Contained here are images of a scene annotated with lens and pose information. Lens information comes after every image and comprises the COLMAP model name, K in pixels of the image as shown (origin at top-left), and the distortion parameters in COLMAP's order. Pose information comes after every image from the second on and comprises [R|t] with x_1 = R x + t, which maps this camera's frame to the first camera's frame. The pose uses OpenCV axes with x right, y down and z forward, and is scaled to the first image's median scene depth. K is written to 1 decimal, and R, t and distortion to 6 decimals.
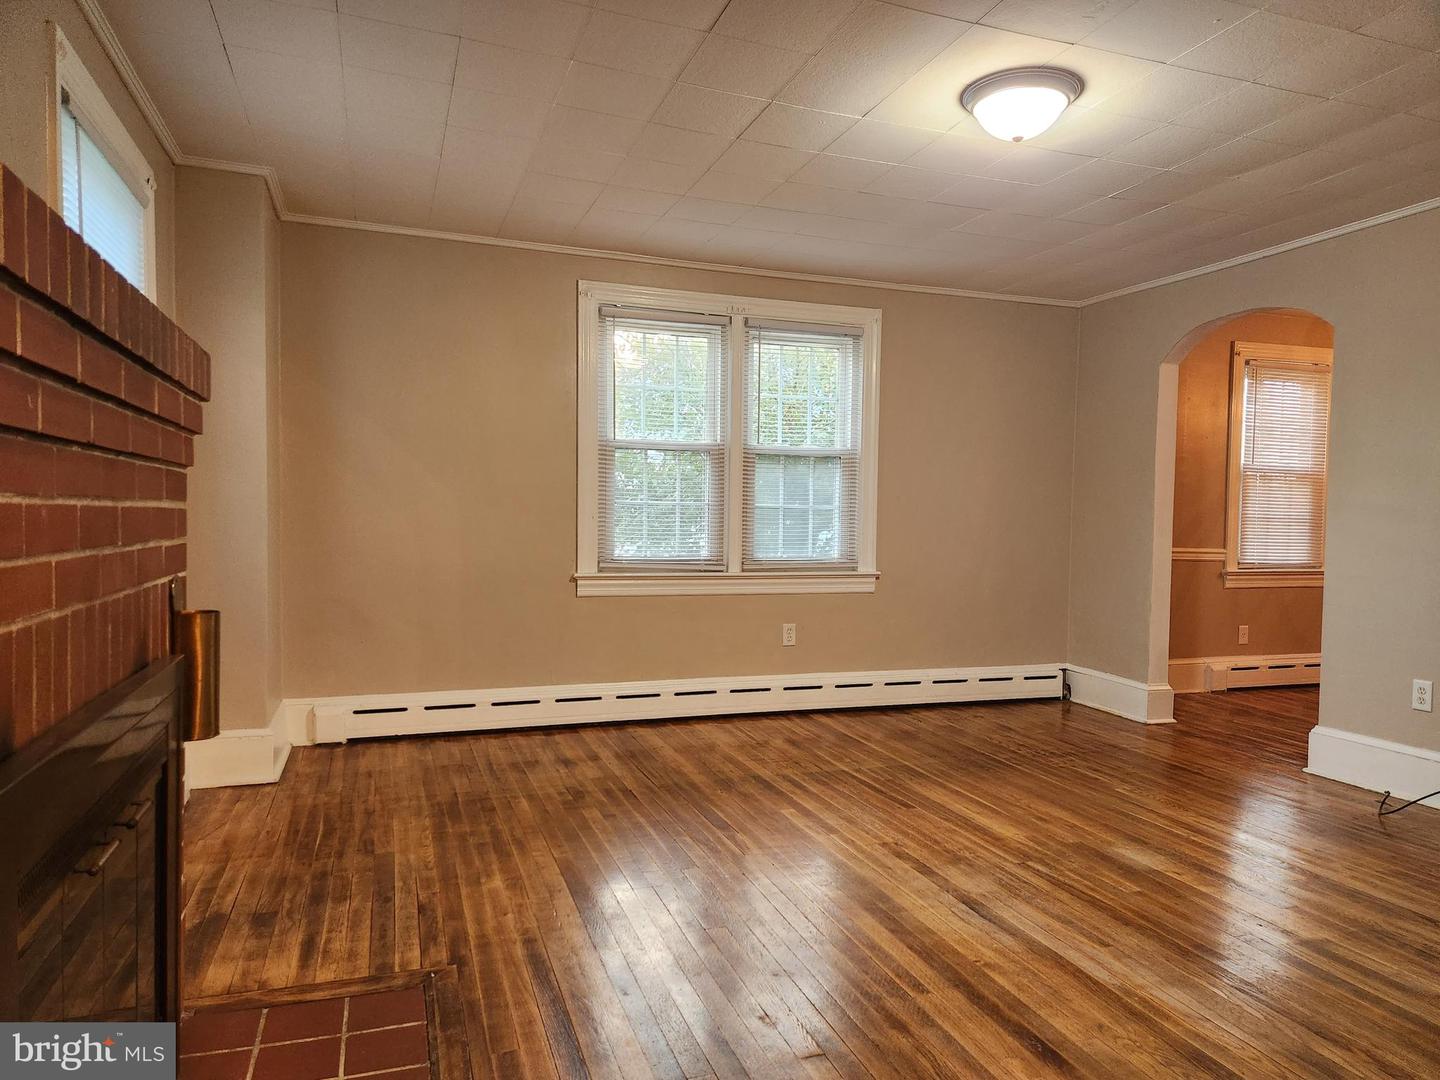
lens RADIAL K [[953.6, 0, 720.0], [0, 953.6, 540.0], [0, 0, 1]] dist [0.007788, -0.000266]
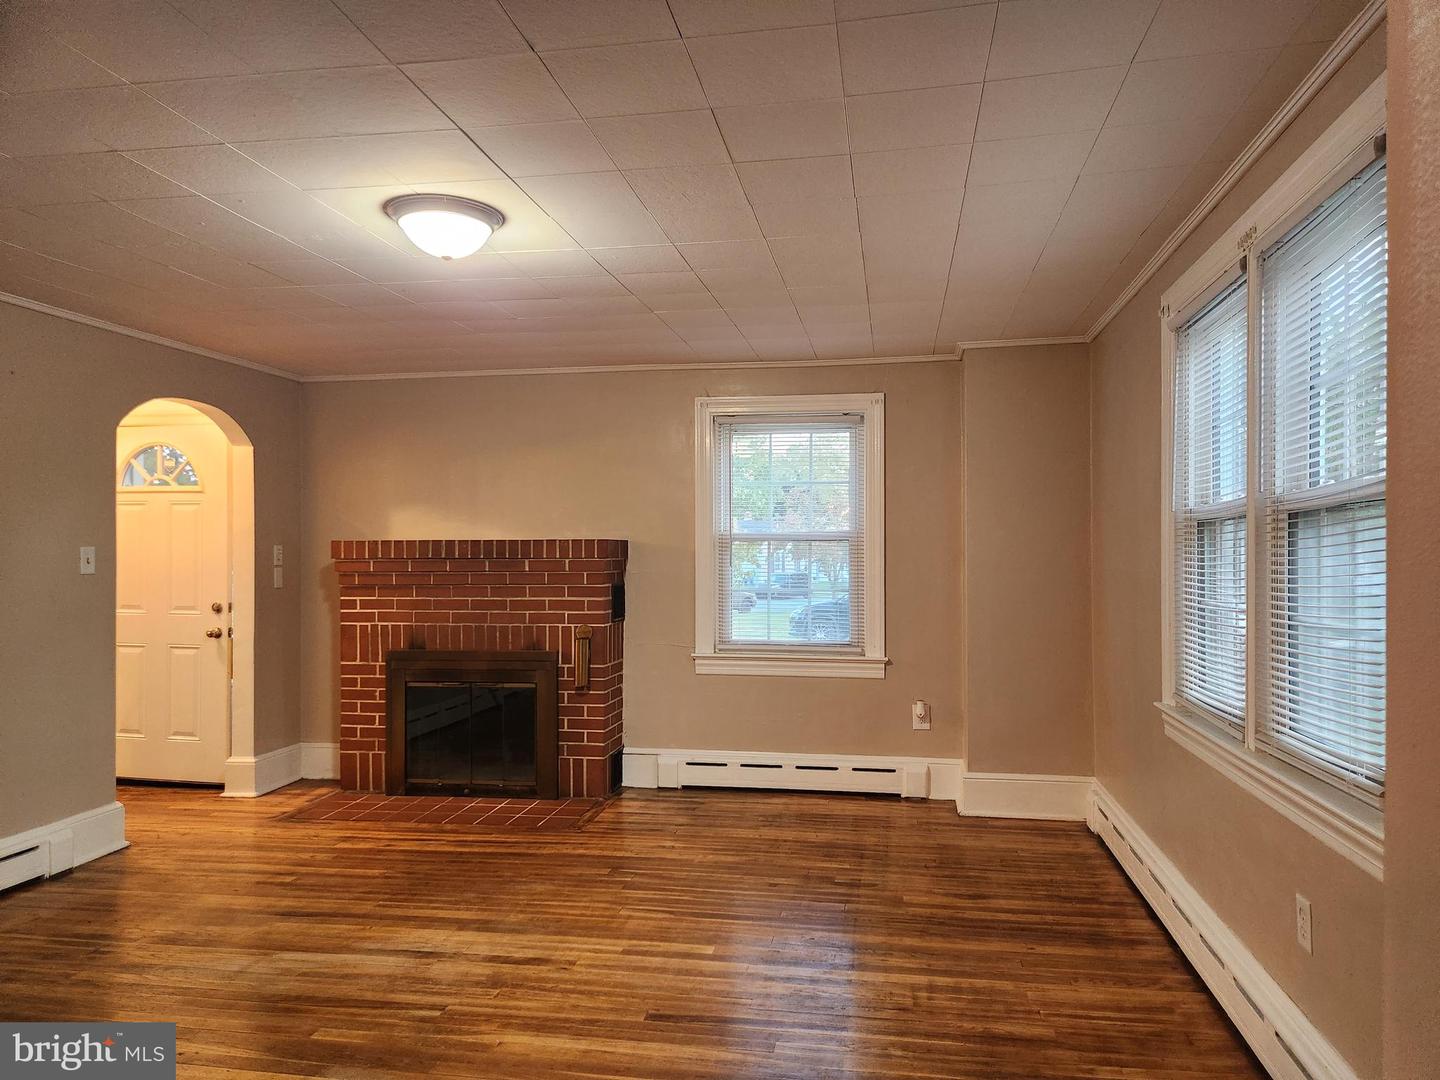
lens RADIAL K [[953.6, 0, 720.0], [0, 953.6, 540.0], [0, 0, 1]] dist [0.007788, -0.000266]
pose [[-0.479020, -0.022249, -0.877522, 1.000047], [-0.029973, 0.999510, -0.008980, -0.107470], [0.877292, 0.022000, -0.479452, 1.660075]]
